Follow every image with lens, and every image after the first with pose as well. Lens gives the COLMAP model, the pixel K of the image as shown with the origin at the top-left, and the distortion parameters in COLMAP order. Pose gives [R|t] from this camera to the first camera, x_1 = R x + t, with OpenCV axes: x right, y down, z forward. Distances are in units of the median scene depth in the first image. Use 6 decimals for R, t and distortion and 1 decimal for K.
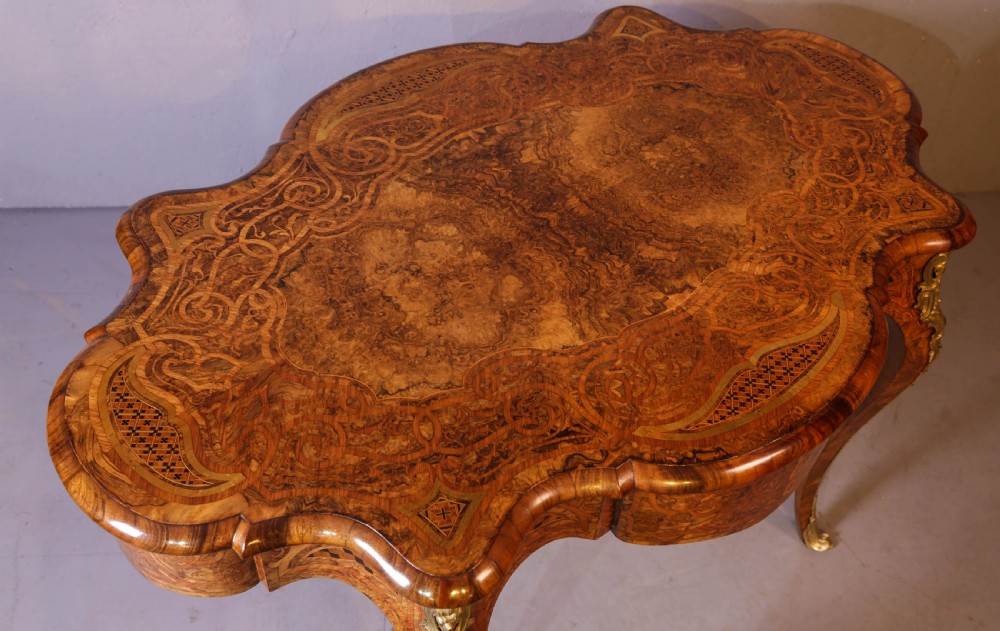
lens RADIAL K [[1039.7, 0, 531.1], [0, 1039.7, 282.3], [0, 0, 1]] dist [0.016022, 0.000000]
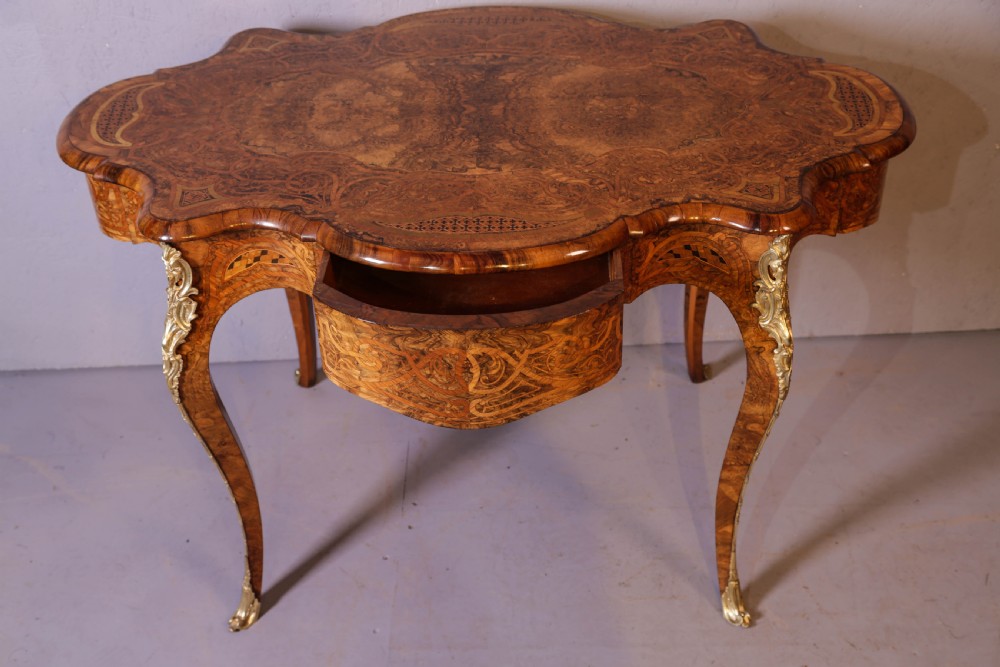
lens RADIAL K [[1262.6, 0, 505.4], [0, 1262.6, 340.6], [0, 0, 1]] dist [0.101288, 0.000000]
pose [[0.742576, 0.328698, -0.583557, 1.155856], [-0.420099, 0.907172, -0.023596, 0.231281], [0.521630, 0.262673, 0.811730, -0.126275]]
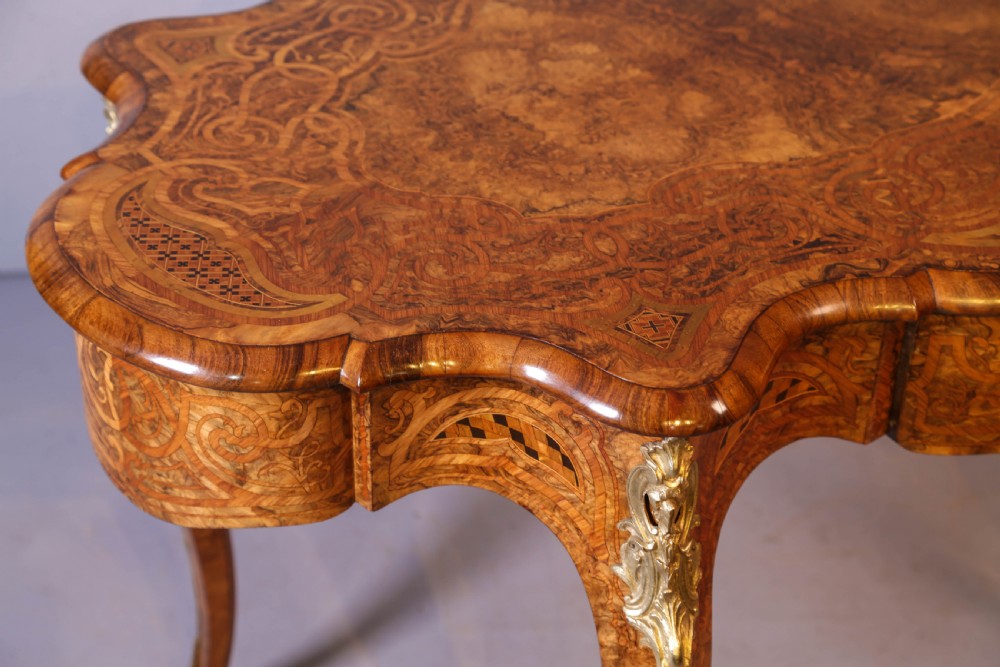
lens RADIAL K [[1816.6, 0, 503.4], [0, 1816.6, 336.6], [0, 0, 1]] dist [0.254038, 0.000000]
pose [[0.998873, -0.047441, -0.001453, -0.156062], [0.046332, 0.981254, -0.187064, 0.386300], [0.010300, 0.186786, 0.982347, -0.117178]]
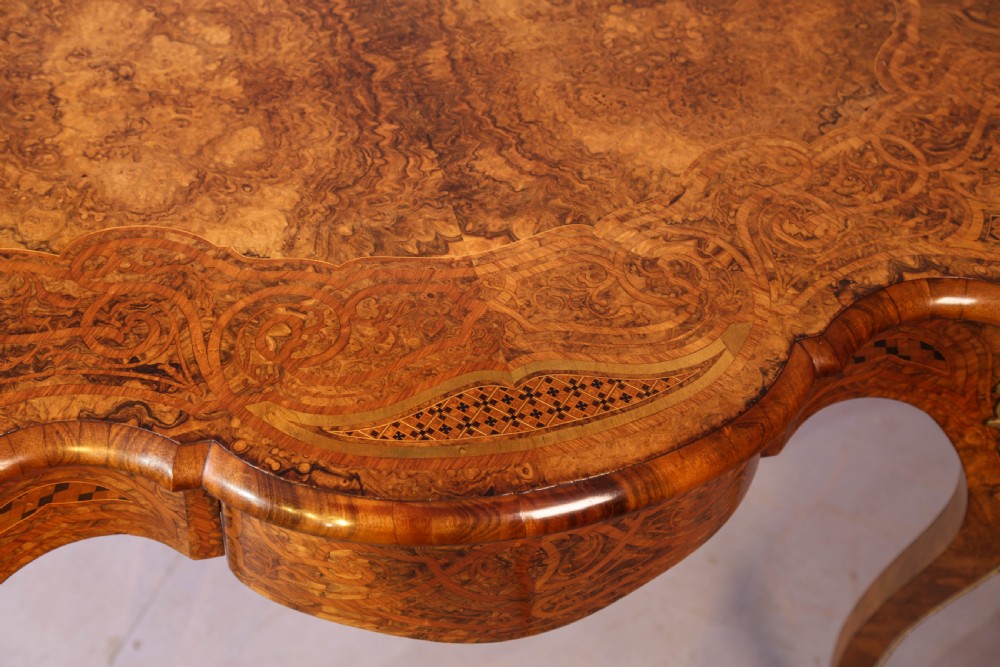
lens RADIAL K [[1716.0, 0, 502.4], [0, 1716.0, 326.8], [0, 0, 1]] dist [0.227501, 0.000000]
pose [[0.900363, 0.323196, -0.291359, 0.491889], [-0.307509, 0.946332, 0.099467, -0.046115], [0.307870, 0.000040, 0.951428, 0.066236]]
